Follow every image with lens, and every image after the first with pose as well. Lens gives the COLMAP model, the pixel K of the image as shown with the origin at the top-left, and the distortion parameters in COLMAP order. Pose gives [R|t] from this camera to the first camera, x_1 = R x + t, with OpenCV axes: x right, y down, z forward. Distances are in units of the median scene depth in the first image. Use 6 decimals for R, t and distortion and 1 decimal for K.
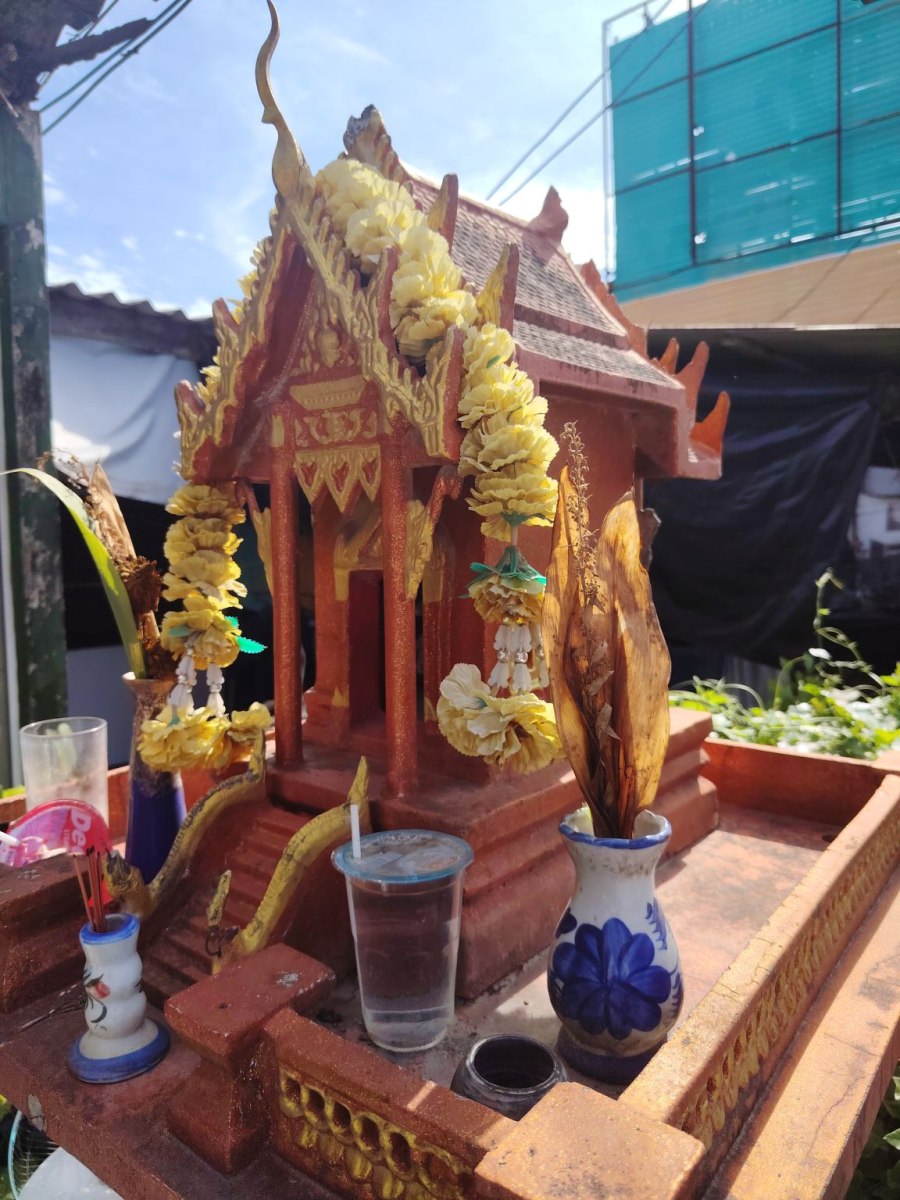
lens RADIAL K [[905.0, 0, 450.0], [0, 905.0, 600.0], [0, 0, 1]] dist [0.021079, -0.097324]
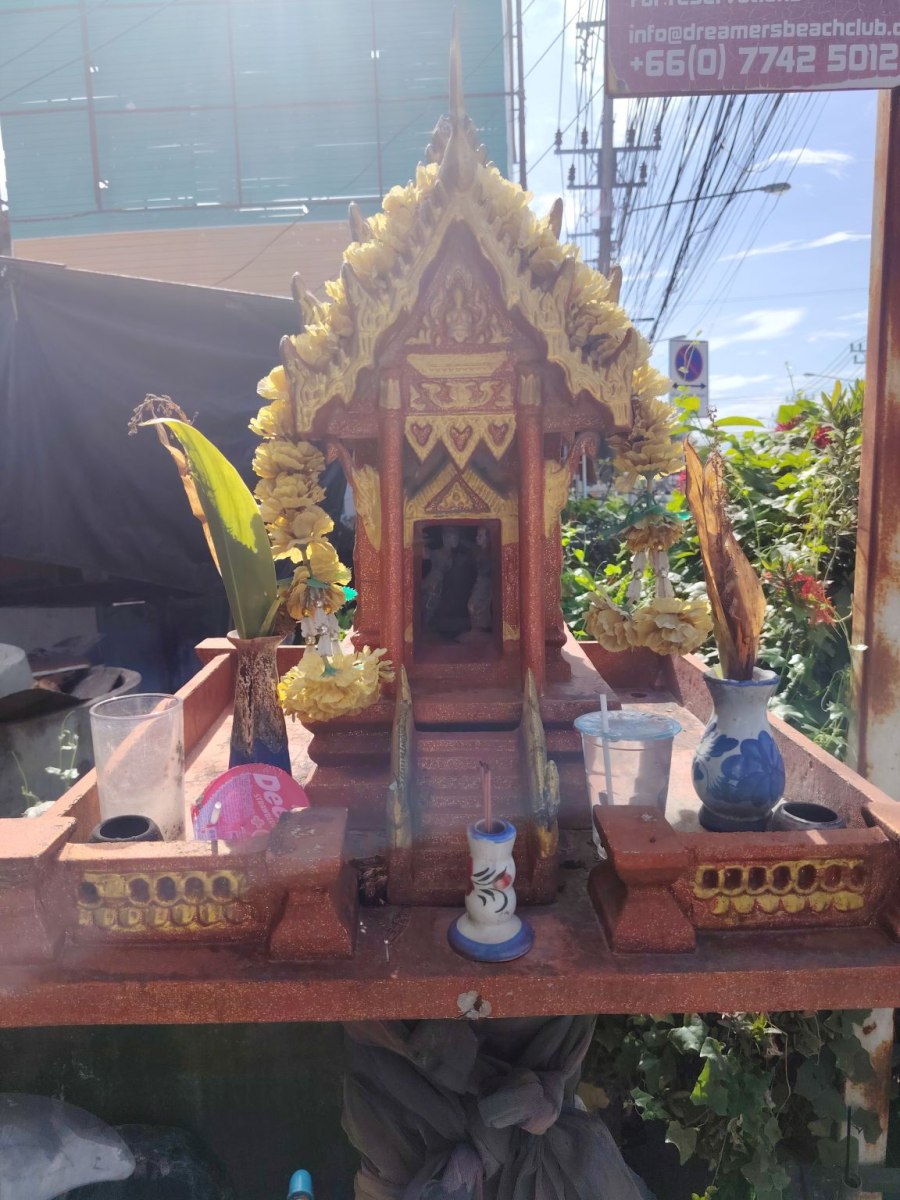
lens RADIAL K [[894.8, 0, 450.0], [0, 894.8, 600.0], [0, 0, 1]] dist [0.061115, -0.118967]
pose [[0.748001, -0.090219, 0.657537, -0.883914], [0.057241, 0.995796, 0.071515, -0.012033], [-0.661225, -0.015855, 0.750020, 0.137390]]
